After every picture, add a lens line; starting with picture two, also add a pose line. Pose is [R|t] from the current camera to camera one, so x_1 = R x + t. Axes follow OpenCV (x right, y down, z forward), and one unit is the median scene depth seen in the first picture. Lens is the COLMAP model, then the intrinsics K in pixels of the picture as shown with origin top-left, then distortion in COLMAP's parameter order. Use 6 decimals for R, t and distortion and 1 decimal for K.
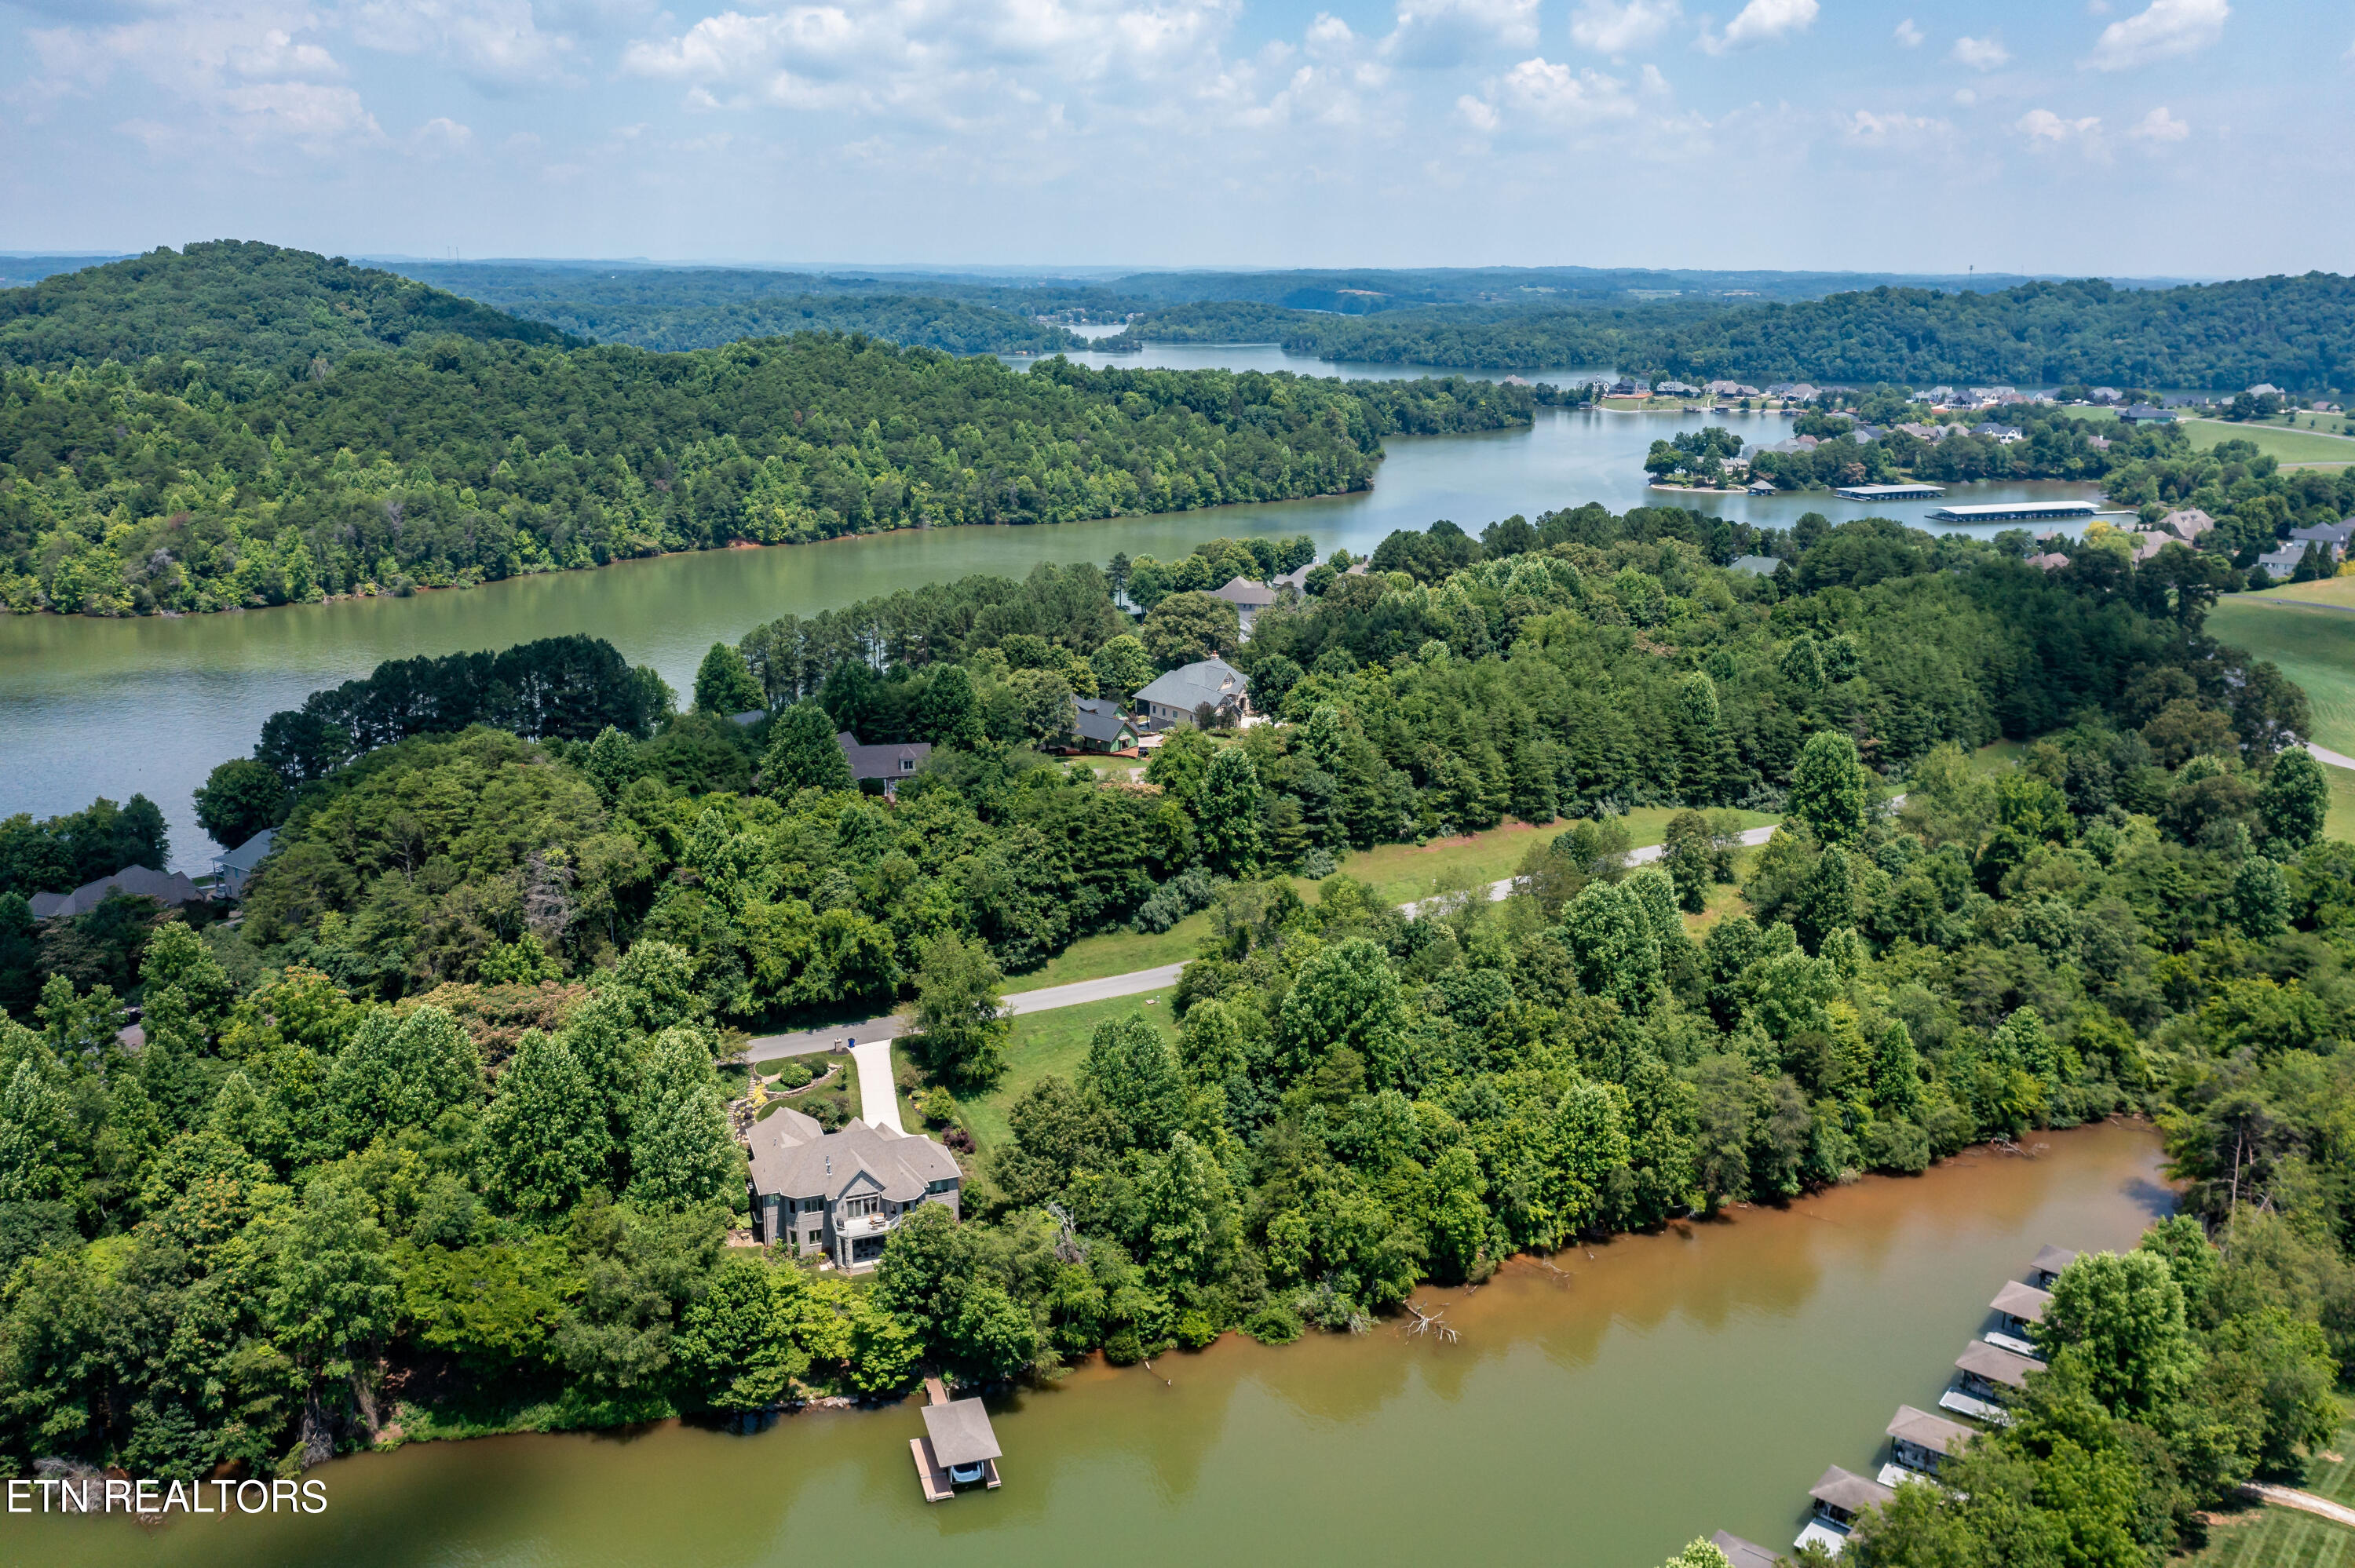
lens RADIAL K [[1887.5, 0, 1168.8], [0, 1887.5, 781.7], [0, 0, 1]] dist [0.004984, 0.007885]
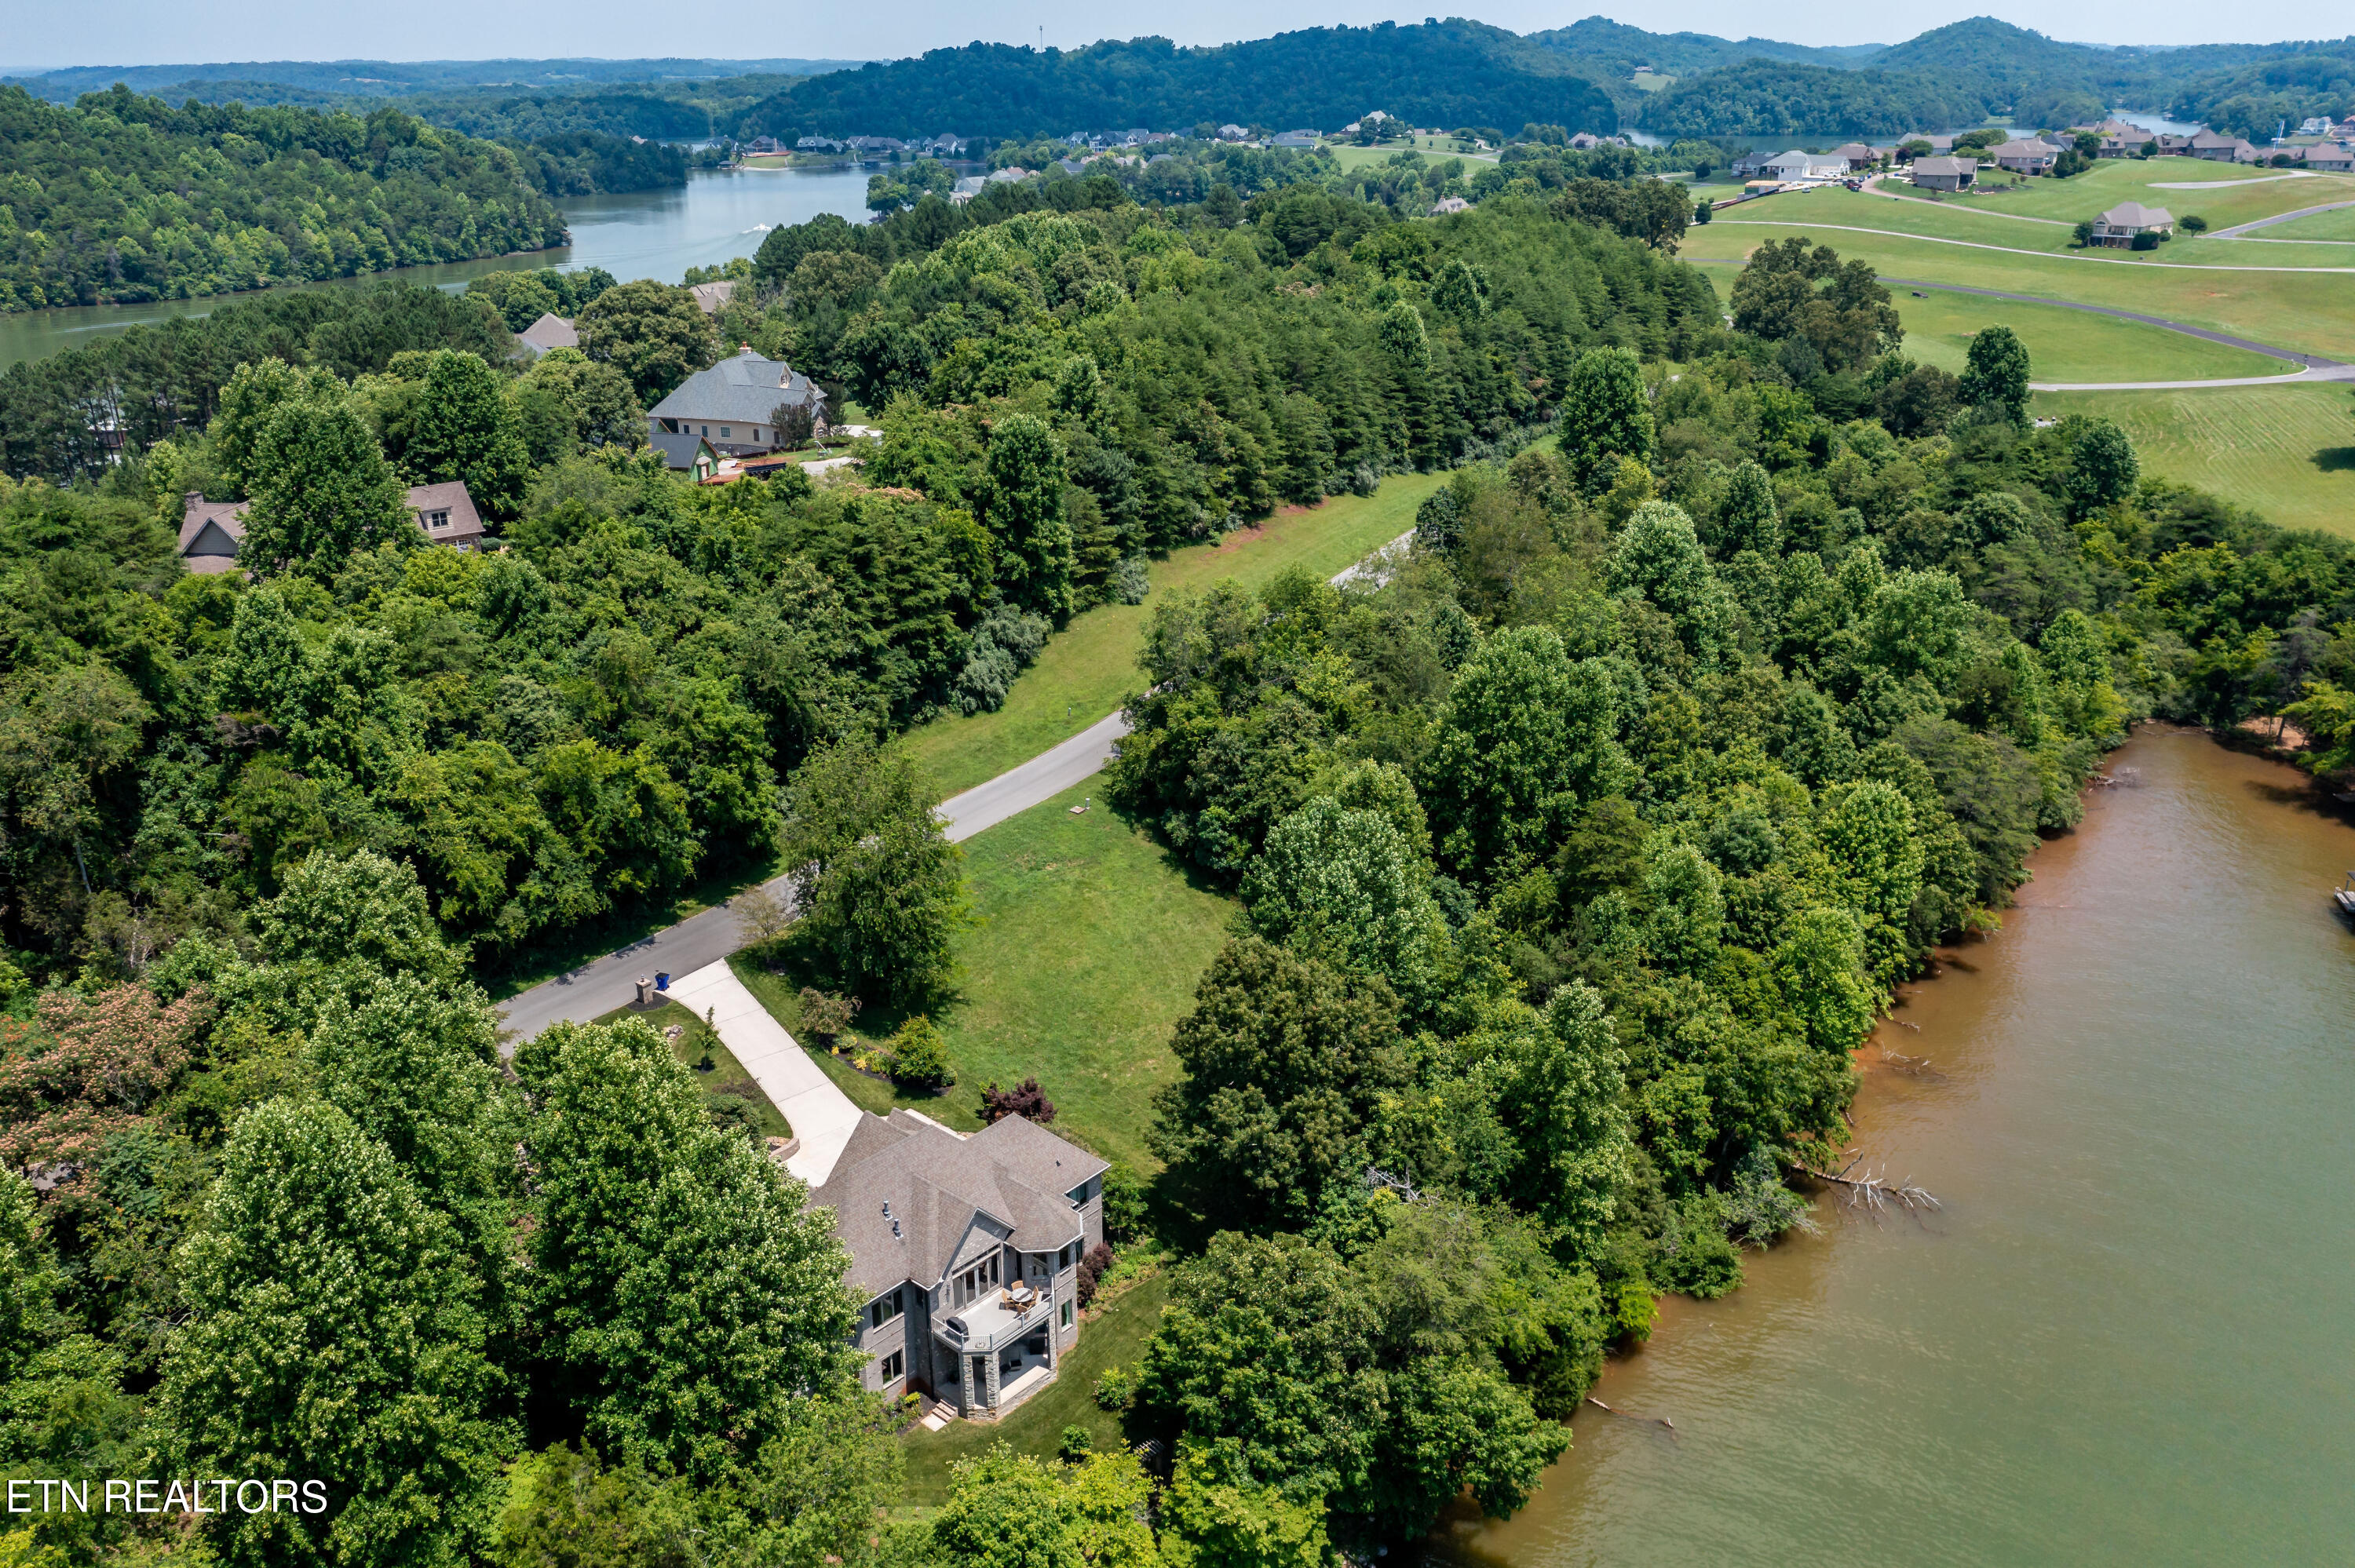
lens RADIAL K [[1878.1, 0, 1174.1], [0, 1878.1, 783.5], [0, 0, 1]] dist [-0.000962, 0.012310]
pose [[0.879068, -0.182589, 0.440341, -0.198002], [0.138515, 0.981718, 0.130549, 0.025776], [-0.456127, -0.053768, 0.888289, 0.349581]]
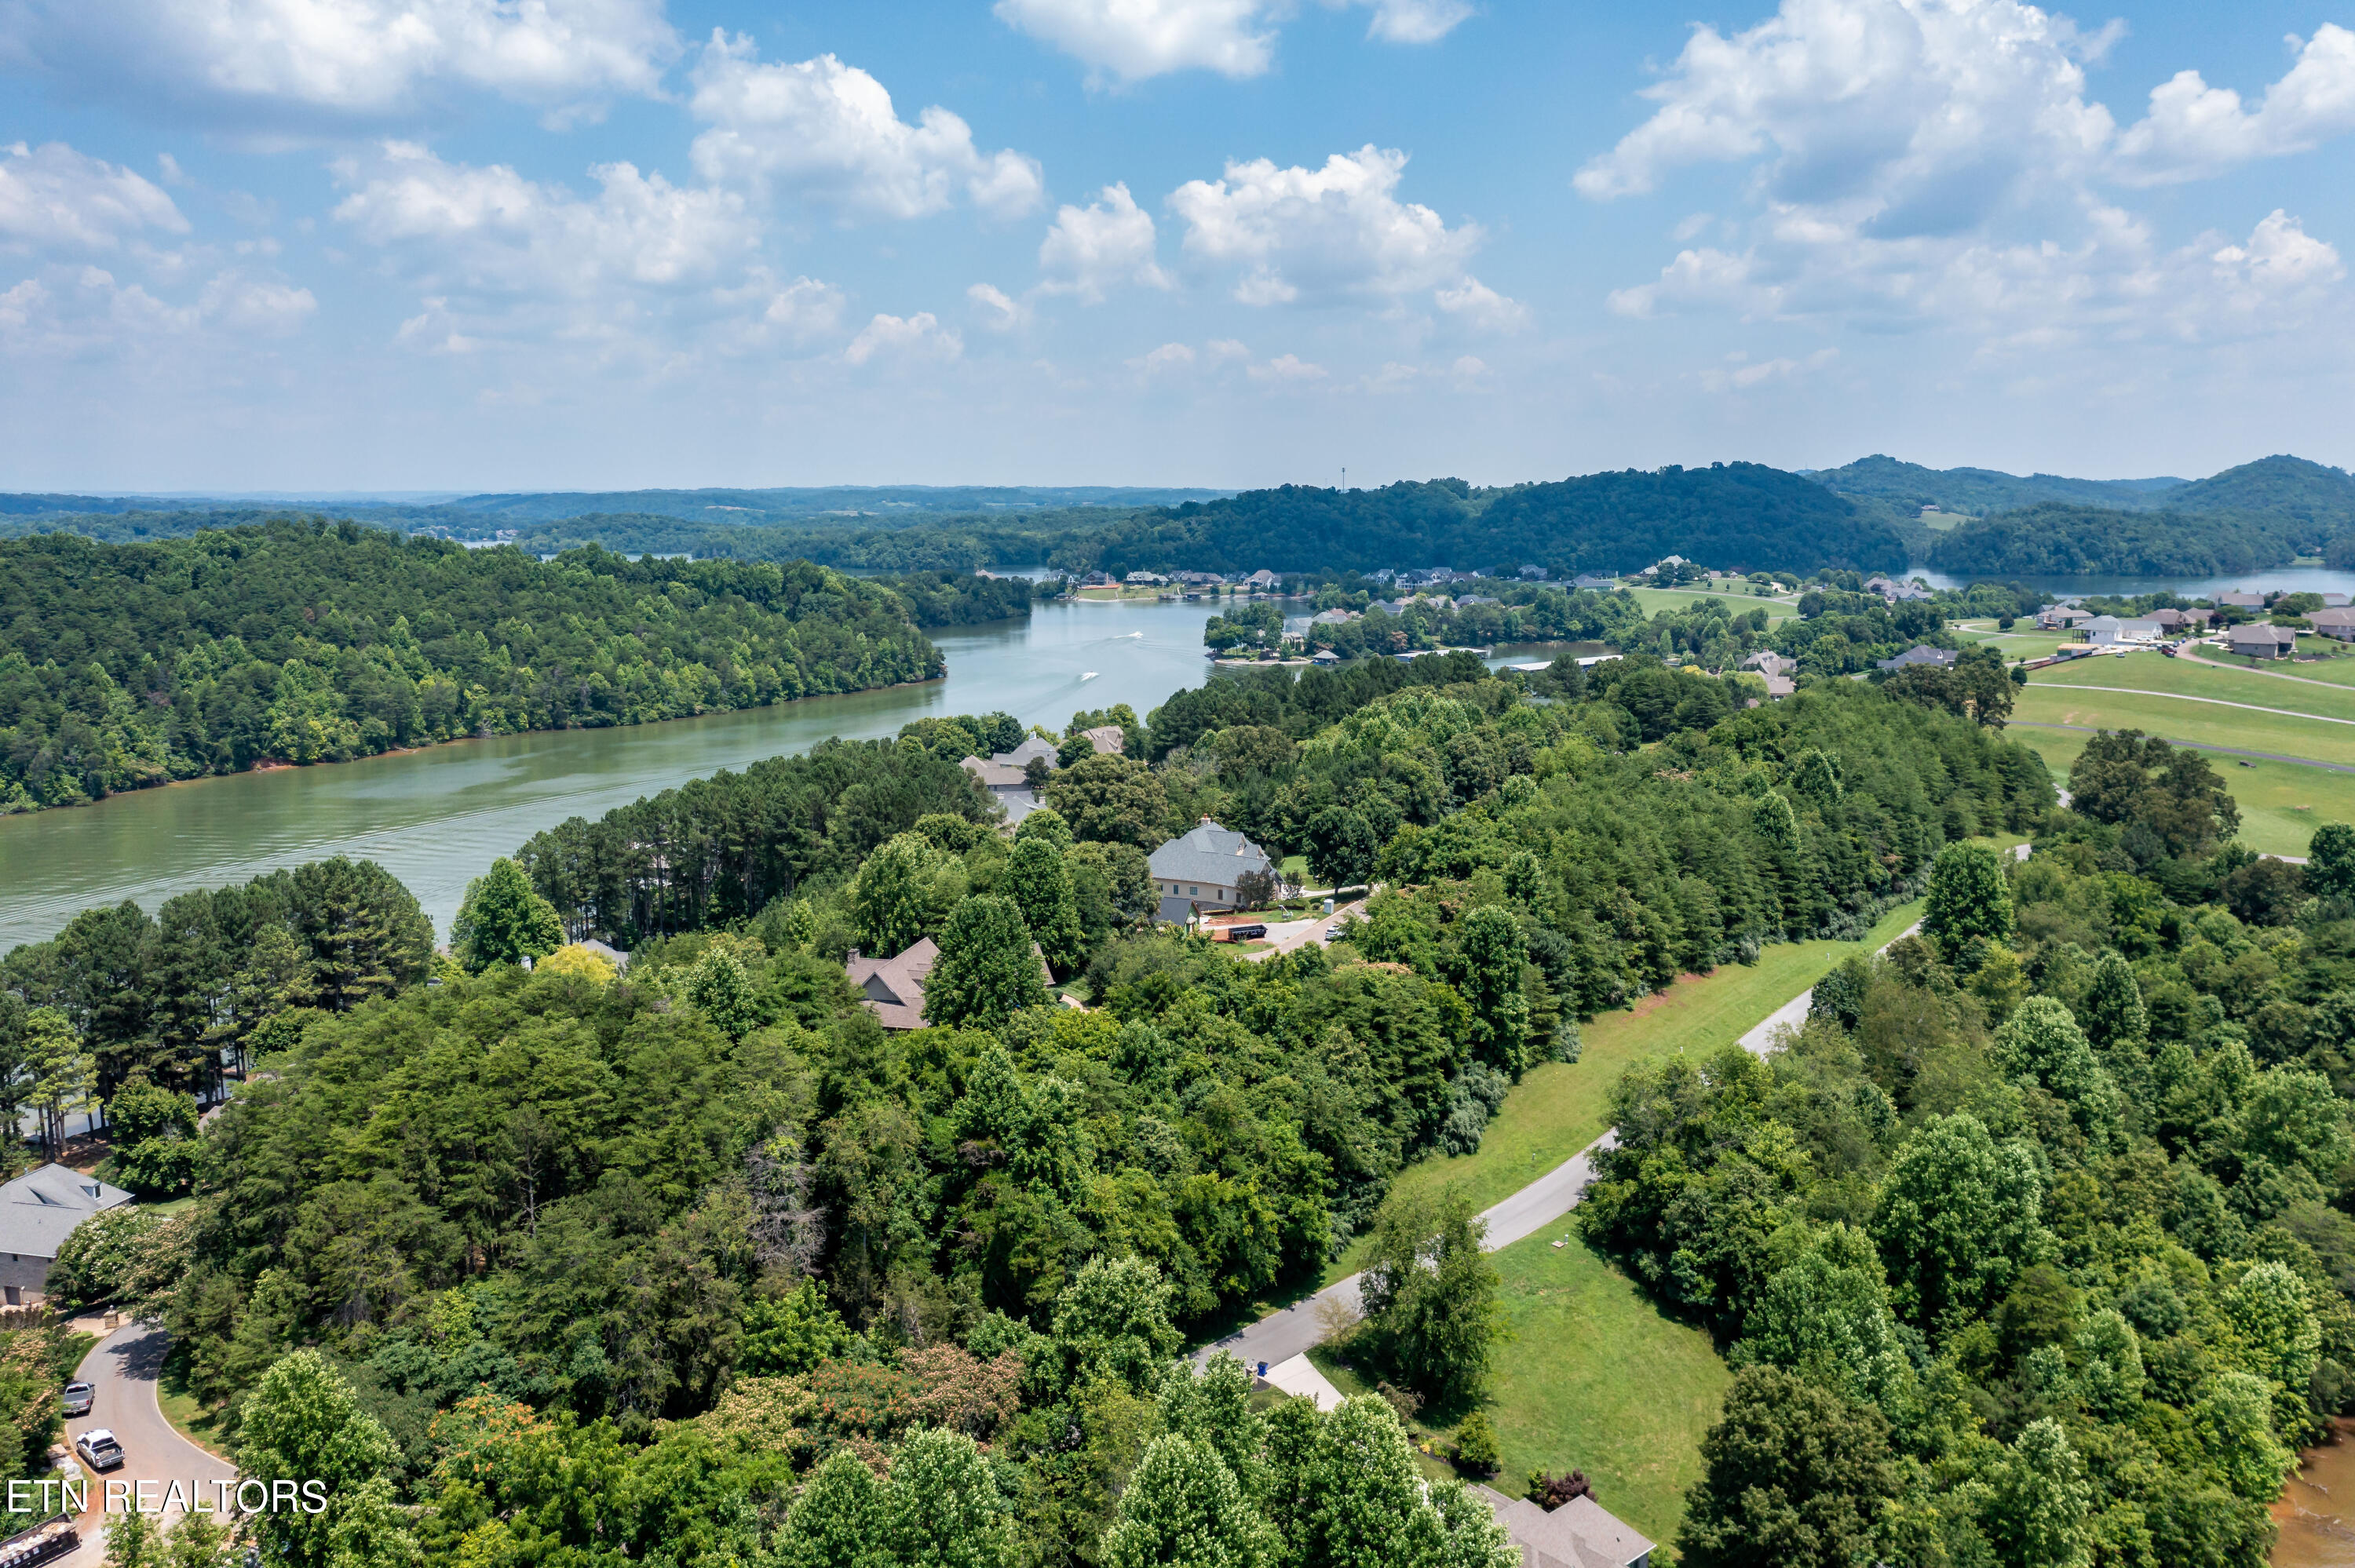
lens RADIAL K [[1880.1, 0, 1174.5], [0, 1880.1, 781.2], [0, 0, 1]] dist [-0.000372, 0.014286]
pose [[0.938507, -0.063560, 0.339358, -0.309730], [0.101403, 0.990304, -0.094953, -0.007107], [-0.330032, 0.123525, 0.935853, 0.264415]]
